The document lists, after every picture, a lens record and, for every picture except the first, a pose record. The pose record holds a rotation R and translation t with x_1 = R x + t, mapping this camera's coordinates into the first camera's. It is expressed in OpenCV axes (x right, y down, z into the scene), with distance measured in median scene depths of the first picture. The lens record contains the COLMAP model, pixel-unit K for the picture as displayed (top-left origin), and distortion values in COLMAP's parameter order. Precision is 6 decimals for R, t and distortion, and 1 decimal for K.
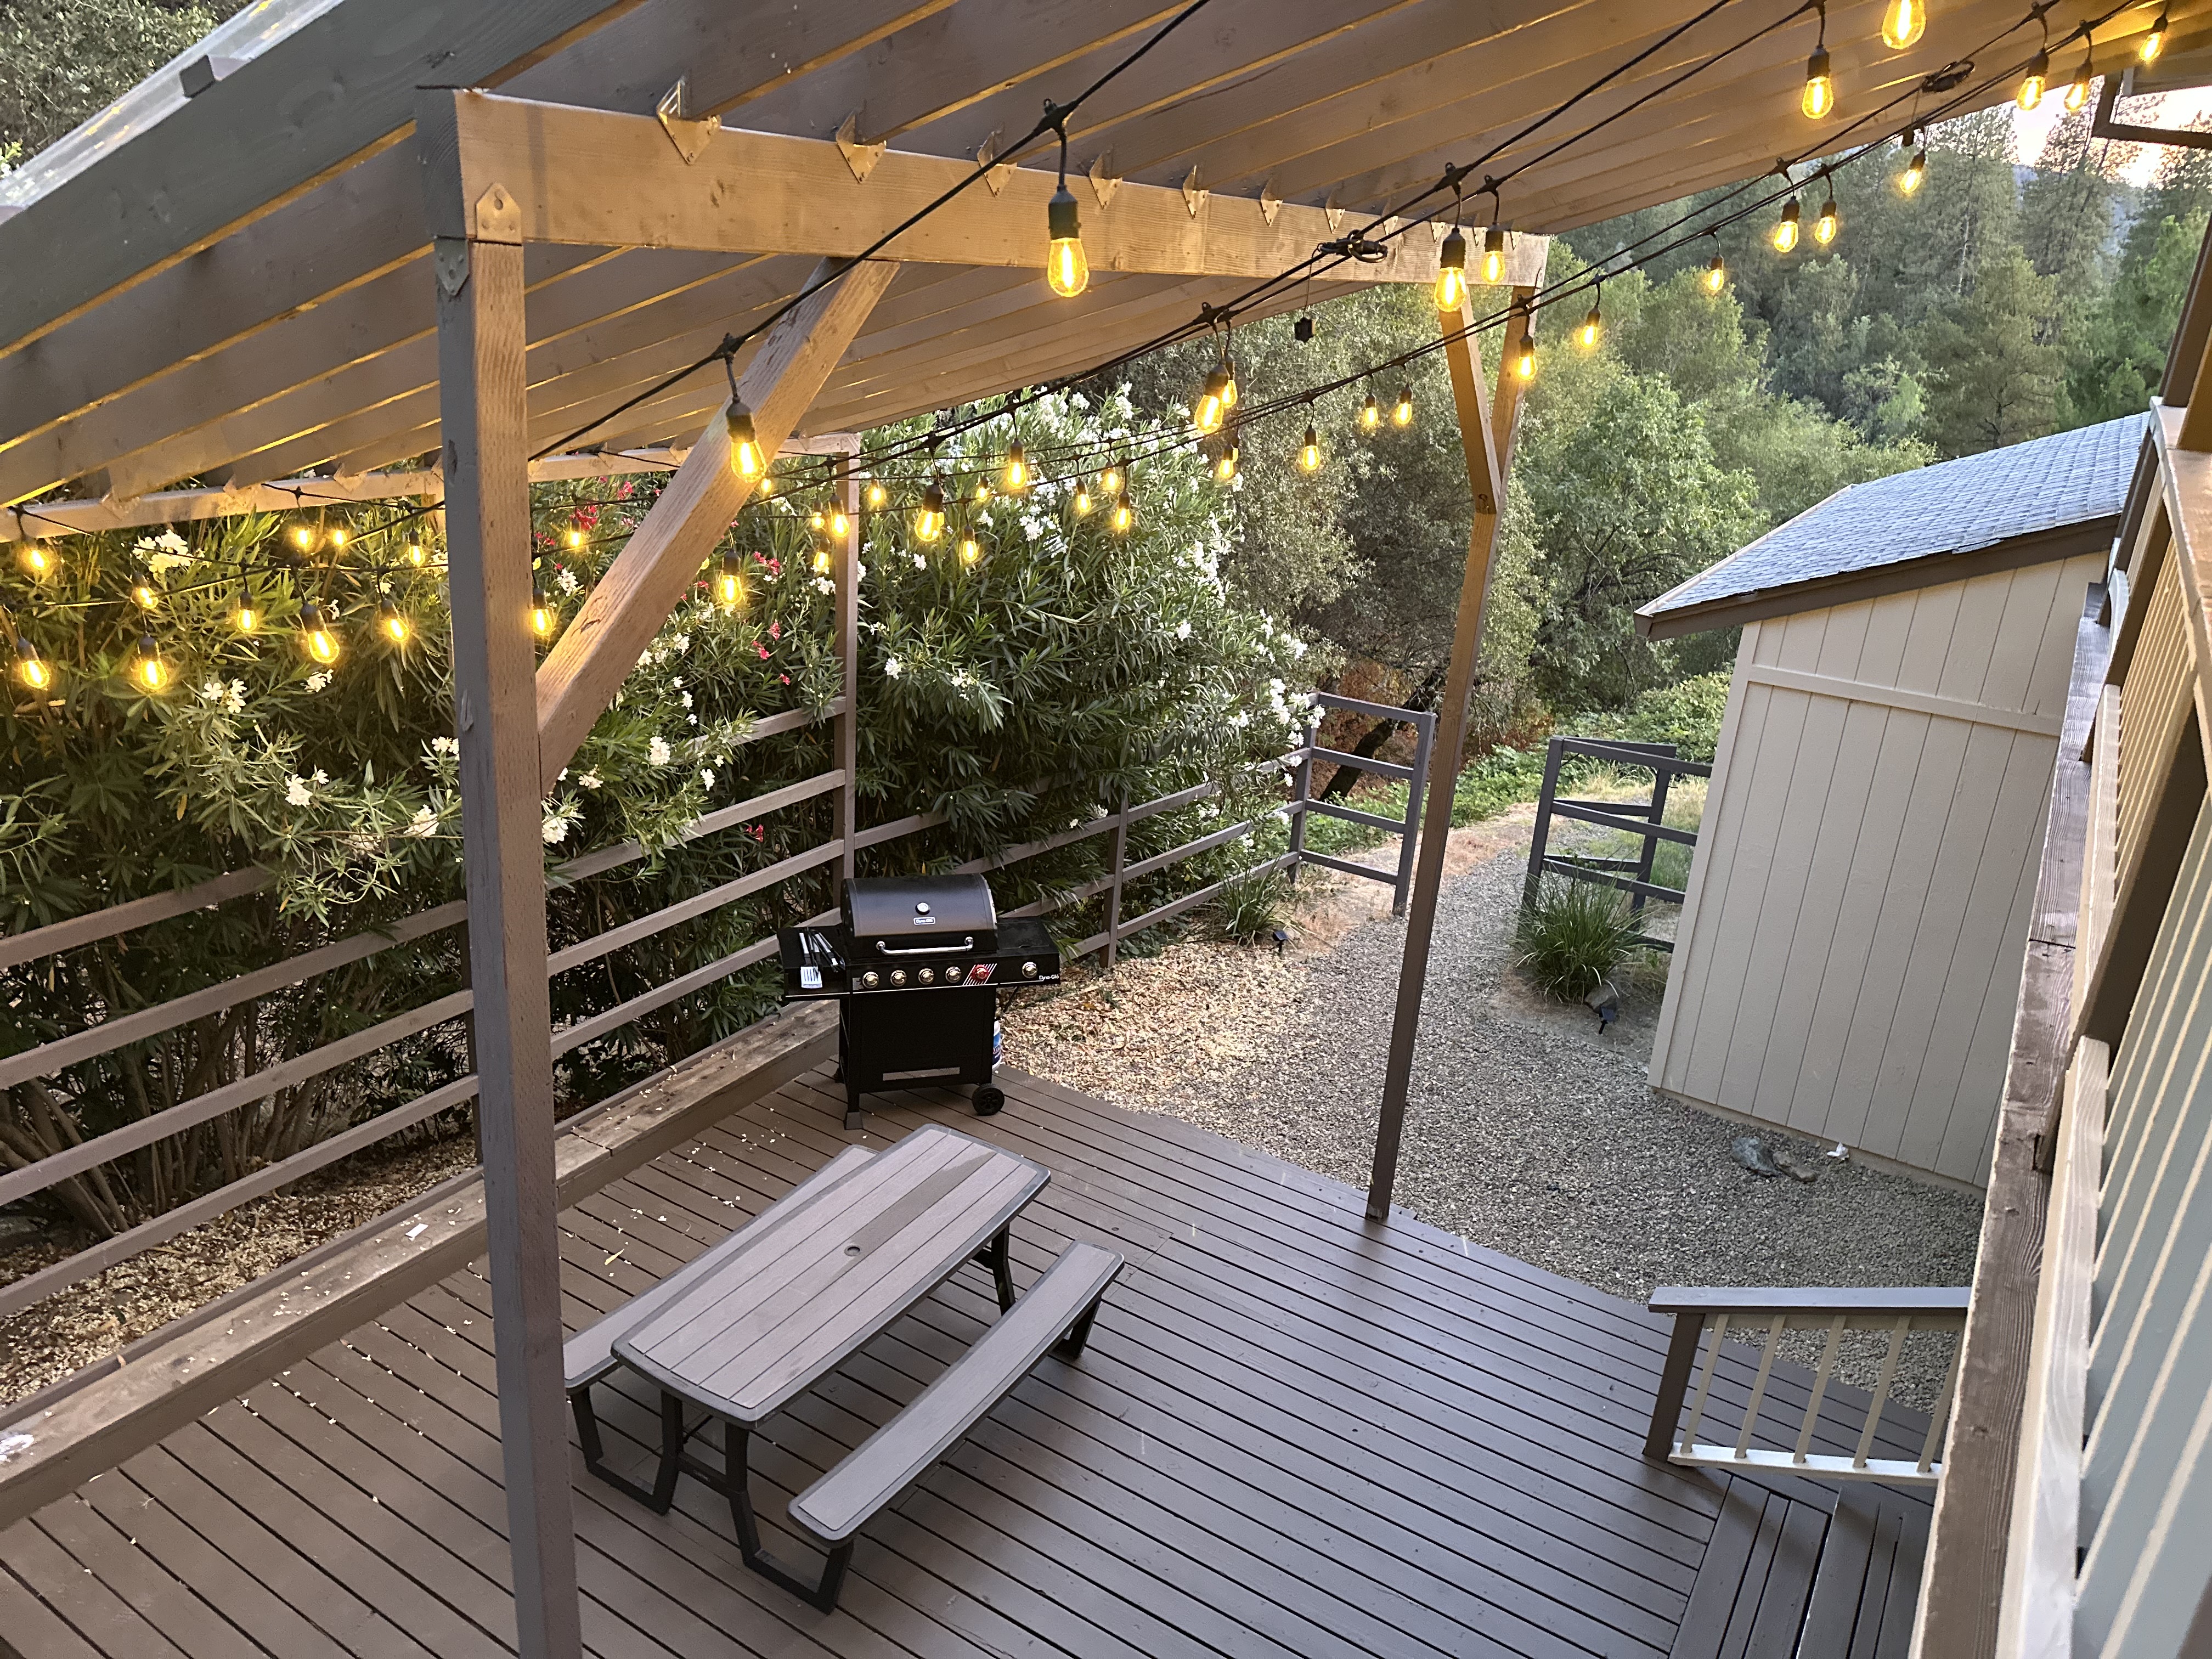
lens RADIAL K [[1564.6, 0, 1147.8], [0, 1564.6, 829.8], [0, 0, 1]] dist [0.115455, -0.185991]
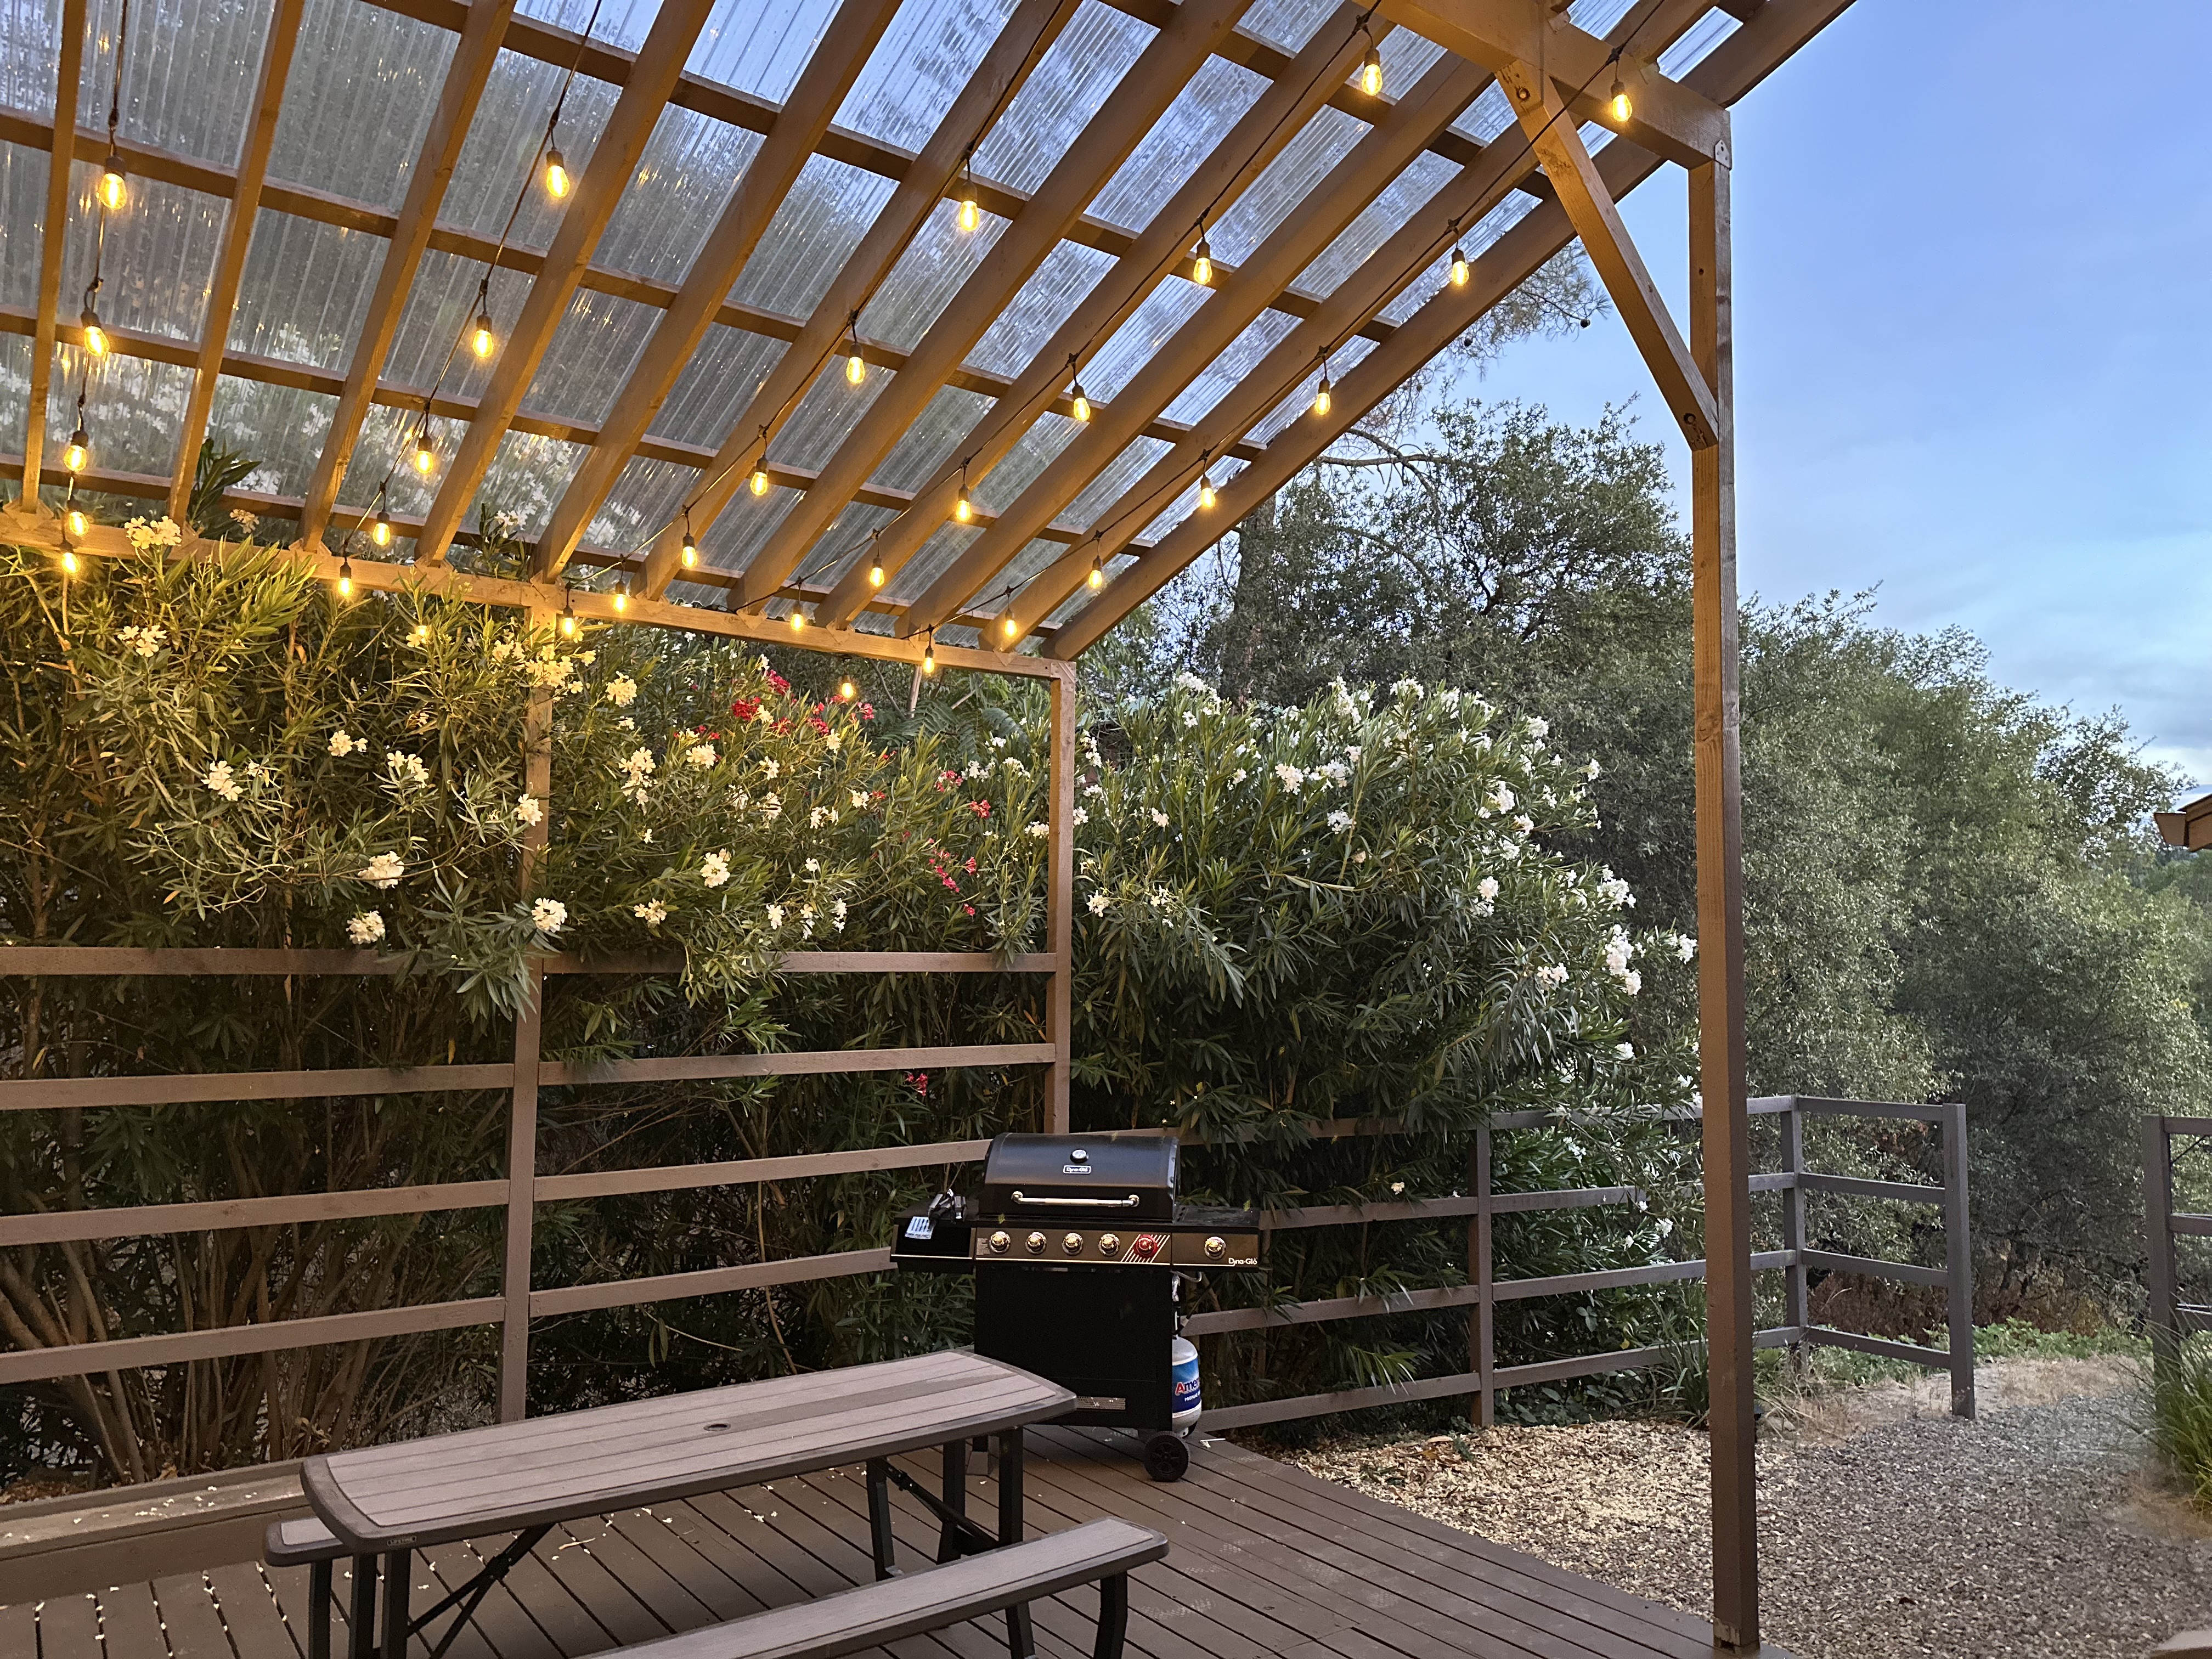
lens RADIAL K [[1564.6, 0, 1147.8], [0, 1564.6, 829.8], [0, 0, 1]] dist [0.115455, -0.185991]
pose [[0.919558, -0.114054, -0.376038, 0.175571], [-0.069774, 0.894354, -0.441886, 0.220360], [0.386710, 0.432577, 0.814452, 0.284724]]
